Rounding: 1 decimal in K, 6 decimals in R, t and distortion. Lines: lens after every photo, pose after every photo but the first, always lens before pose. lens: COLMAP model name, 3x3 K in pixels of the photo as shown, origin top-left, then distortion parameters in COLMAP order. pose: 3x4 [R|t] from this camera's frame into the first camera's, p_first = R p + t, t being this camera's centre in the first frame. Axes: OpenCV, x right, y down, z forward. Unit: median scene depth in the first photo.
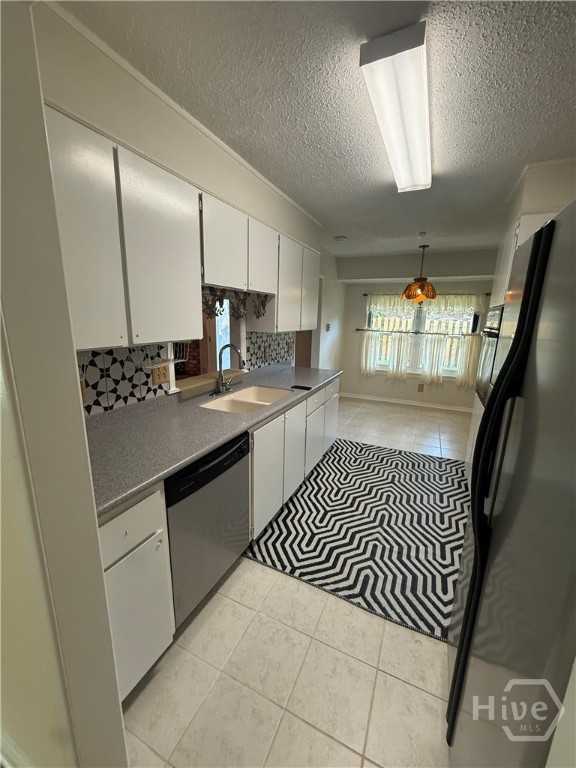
lens RADIAL K [[308.0, 0, 289.8], [0, 308.0, 383.6], [0, 0, 1]] dist [-0.000887, -0.000252]
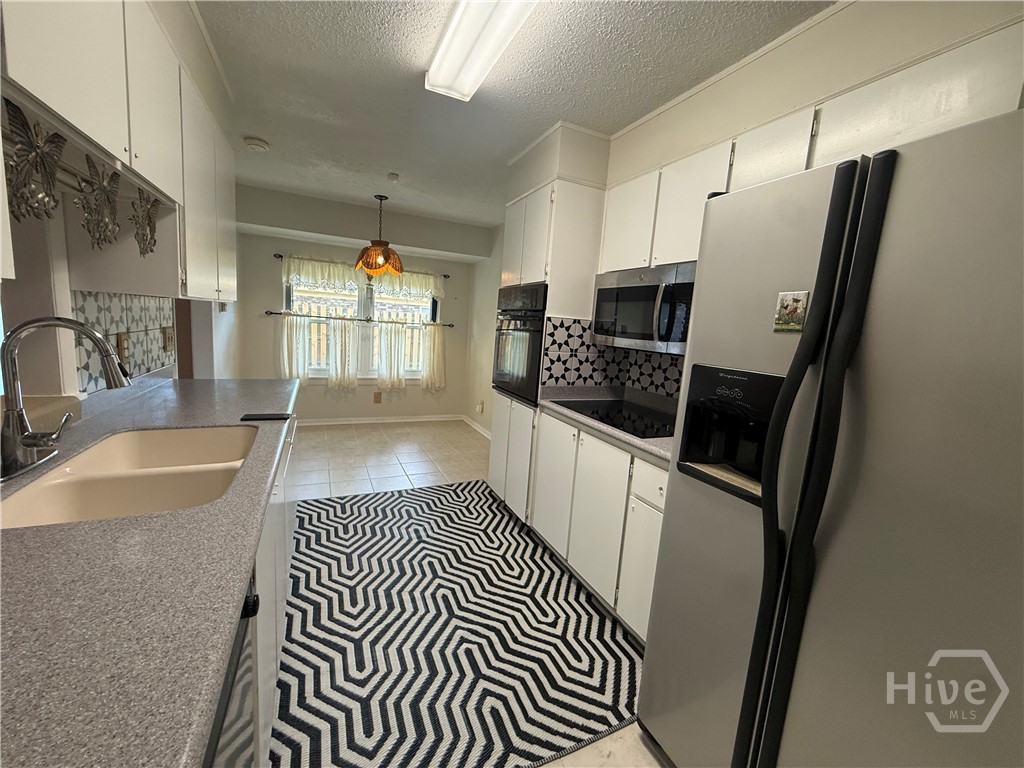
lens RADIAL K [[410.6, 0, 514.0], [0, 410.6, 381.2], [0, 0, 1]] dist [-0.000887, -0.000252]
pose [[0.644765, -0.083476, 0.759809, -0.172217], [0.109908, 0.993814, 0.015919, -0.007389], [-0.756438, 0.073245, 0.649951, 0.261602]]
